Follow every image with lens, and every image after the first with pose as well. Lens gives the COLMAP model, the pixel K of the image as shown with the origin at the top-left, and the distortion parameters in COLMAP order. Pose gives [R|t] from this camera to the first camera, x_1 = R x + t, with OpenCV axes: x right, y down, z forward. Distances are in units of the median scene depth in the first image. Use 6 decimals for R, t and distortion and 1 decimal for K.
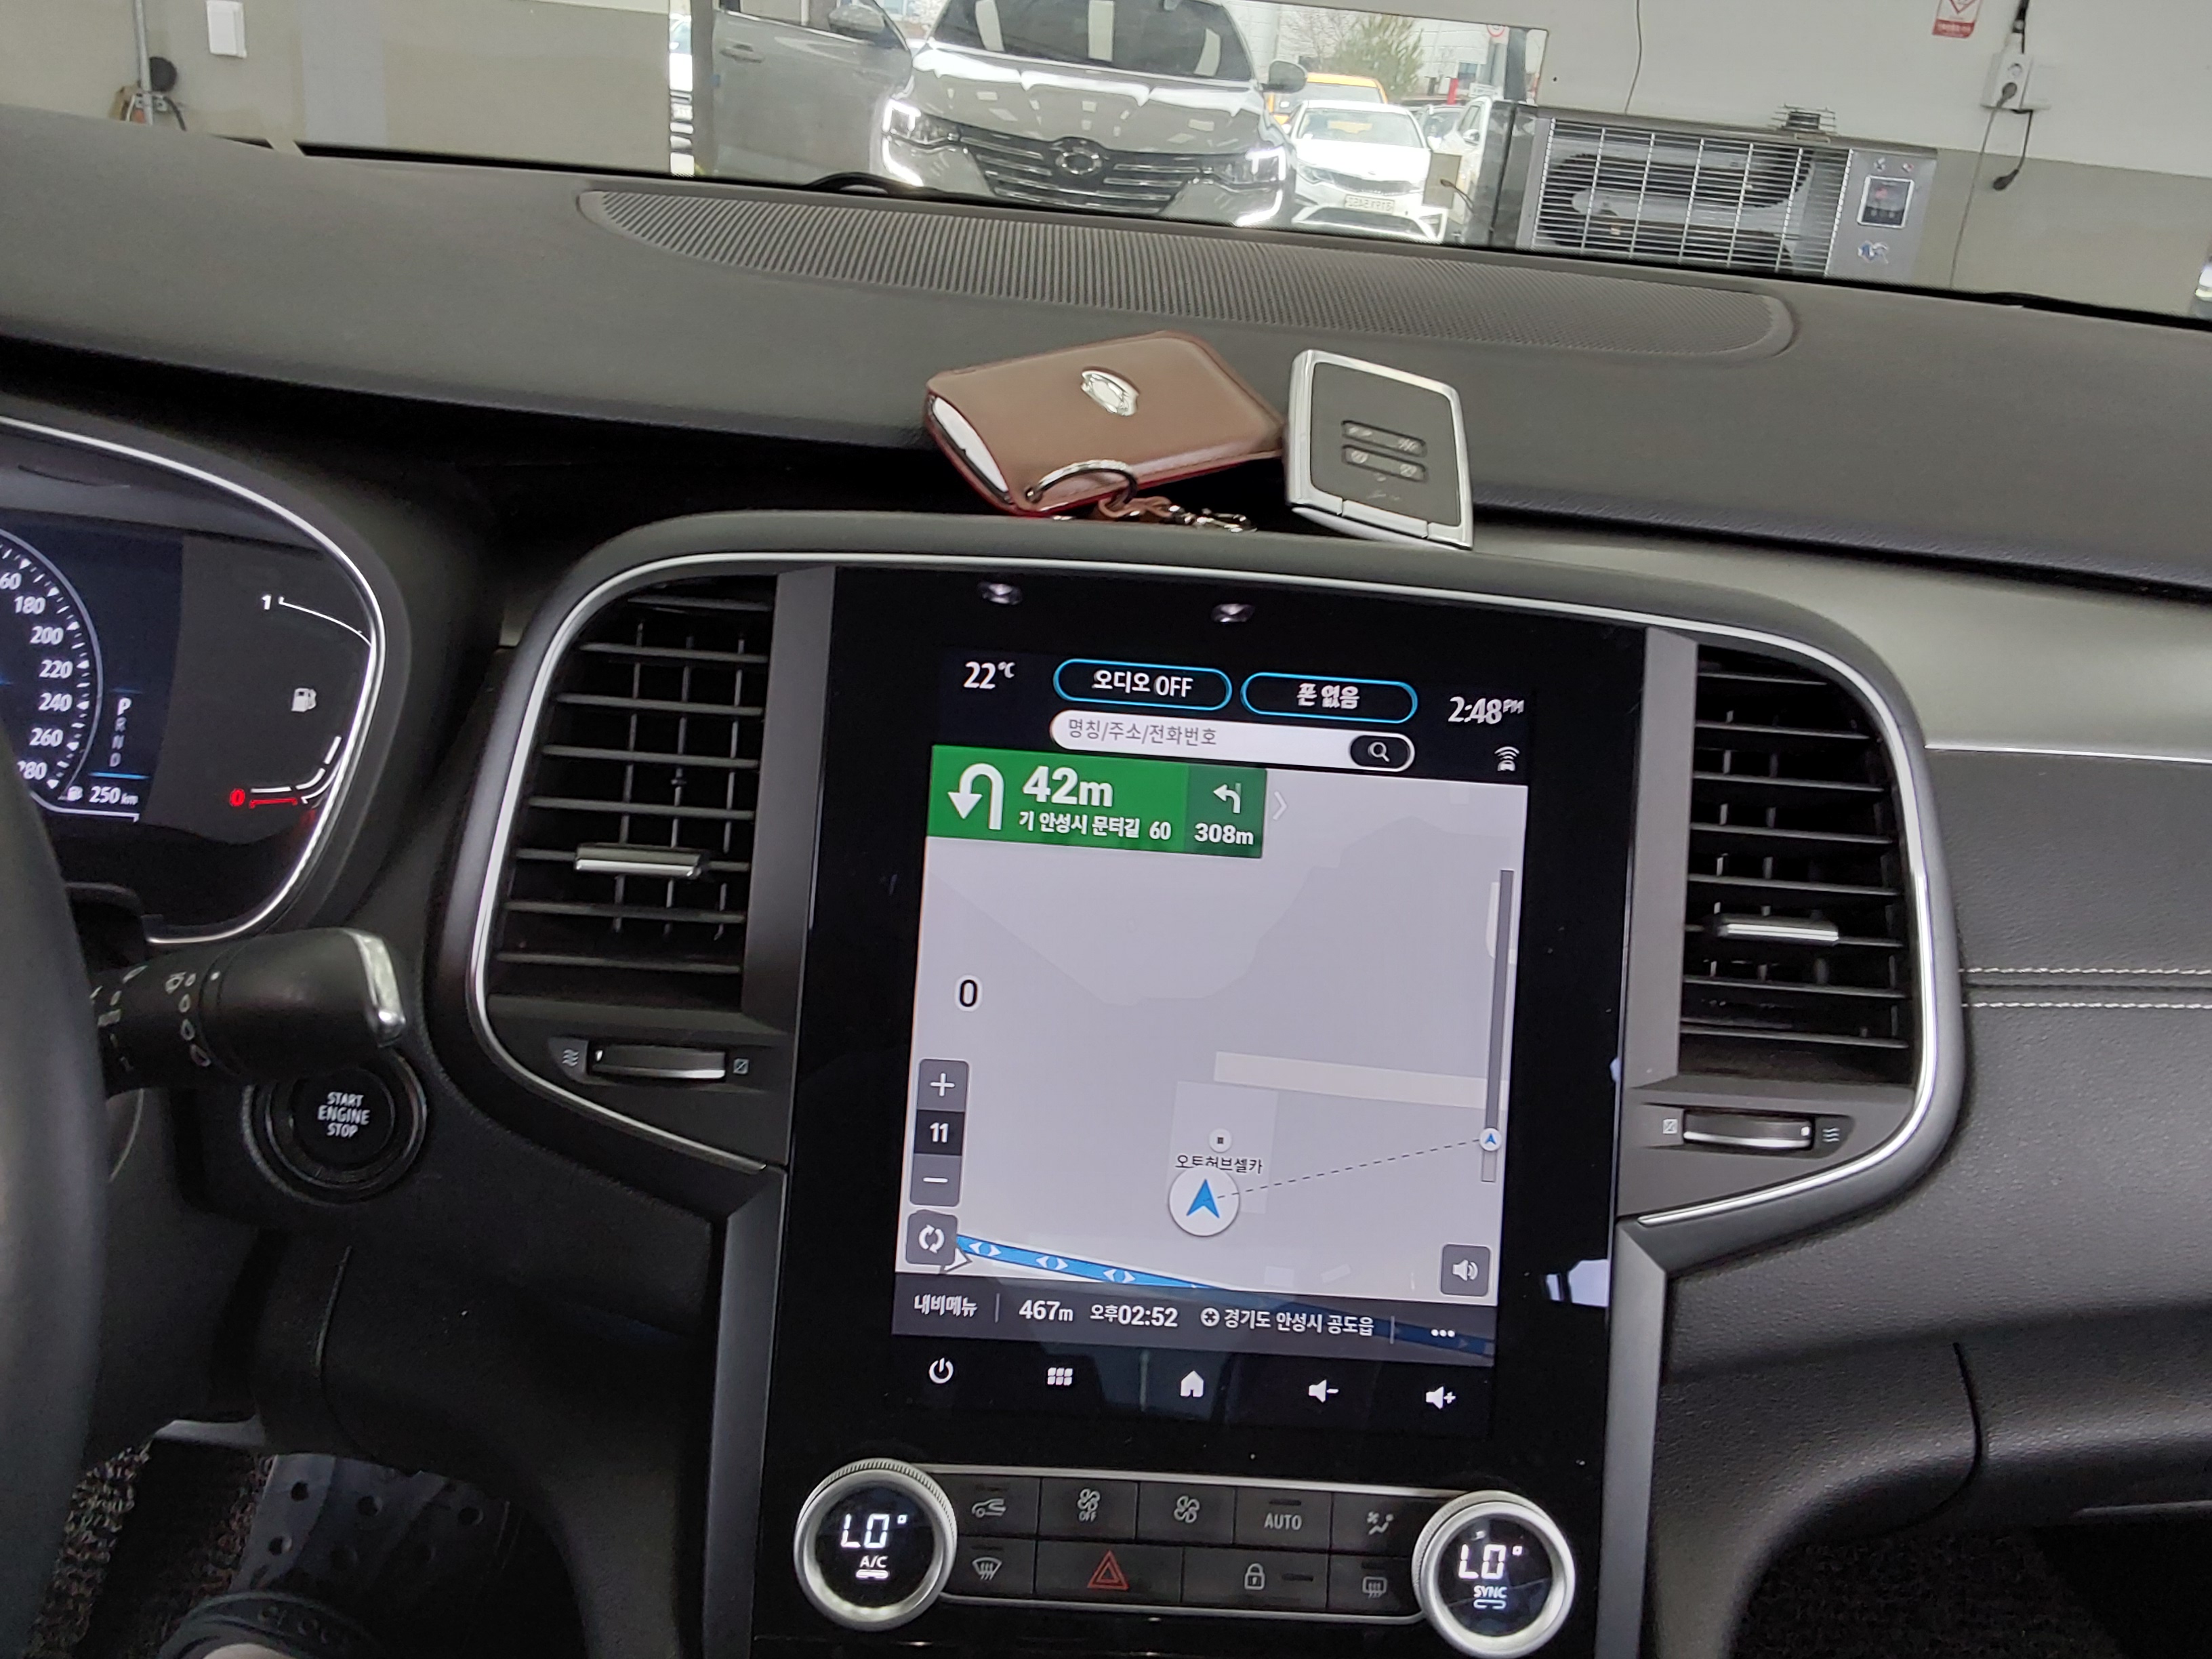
lens RADIAL K [[1787.6, 0, 1049.9], [0, 1787.6, 911.4], [0, 0, 1]] dist [0.140207, -0.188900]
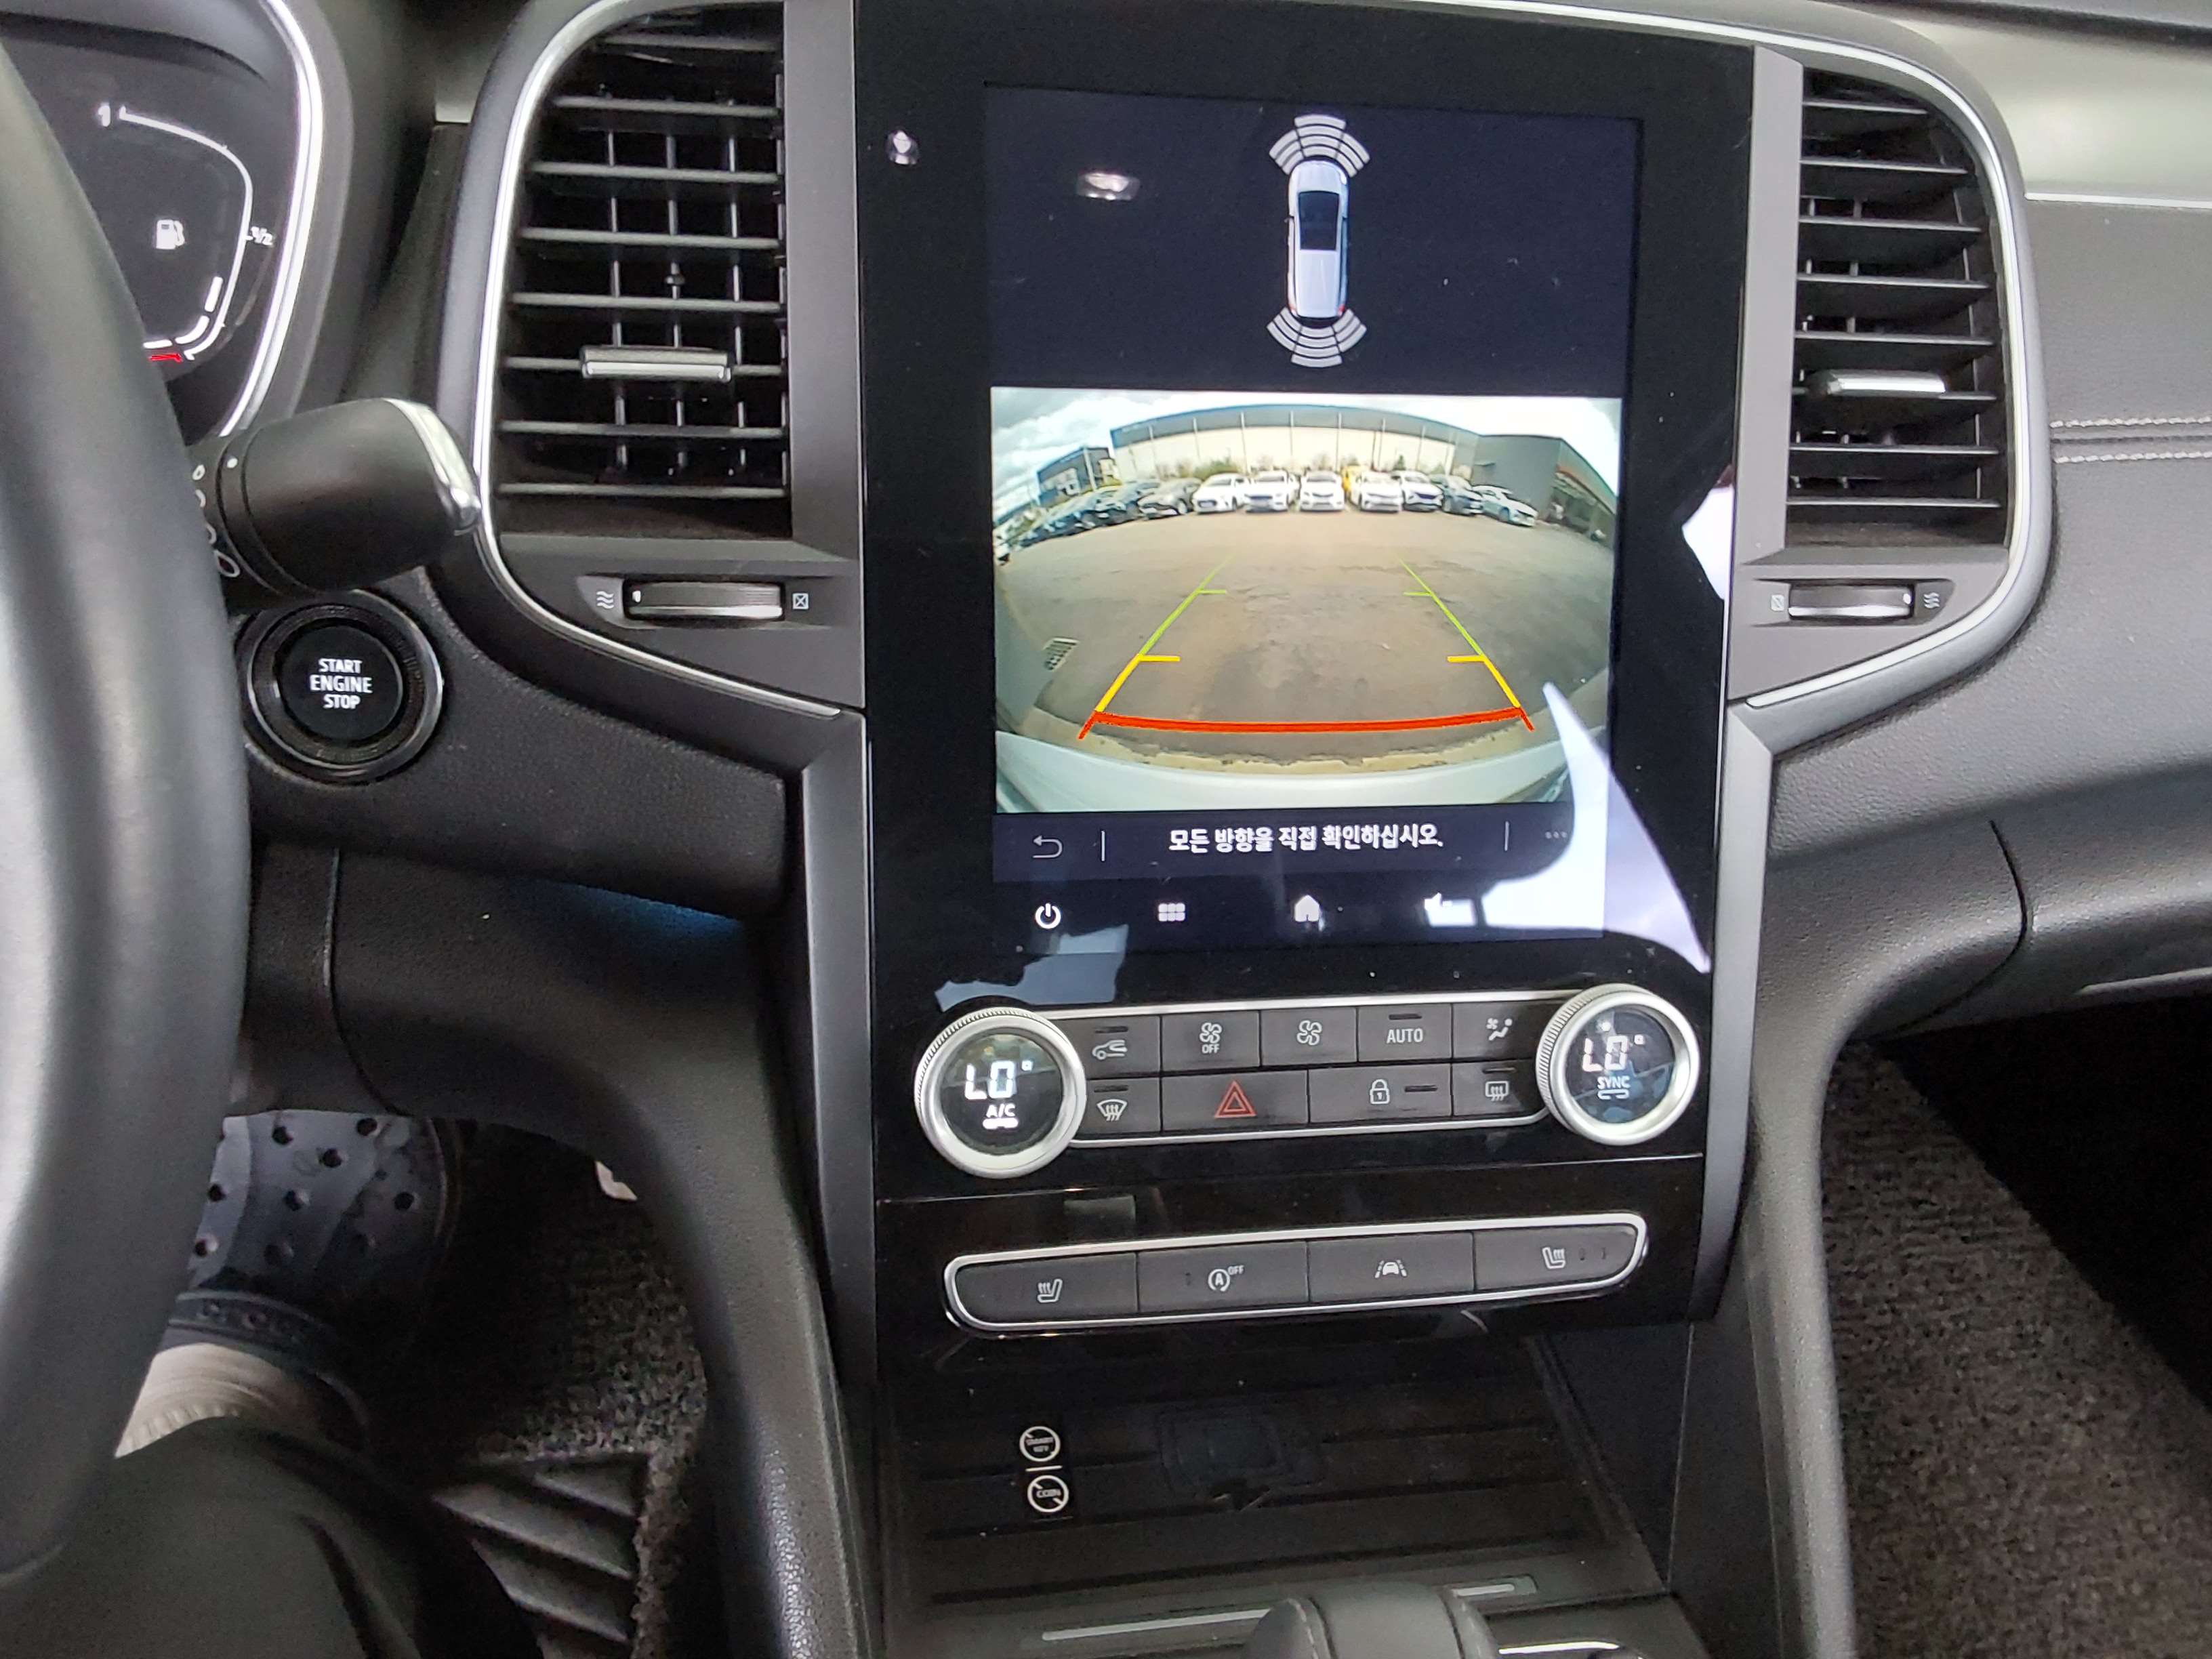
lens RADIAL K [[1787.6, 0, 1049.9], [0, 1787.6, 911.4], [0, 0, 1]] dist [0.140207, -0.188900]
pose [[0.988542, -0.083126, 0.125993, -0.170502], [0.063268, 0.986022, 0.154138, 0.105439], [-0.137045, -0.144400, 0.979983, 0.085816]]
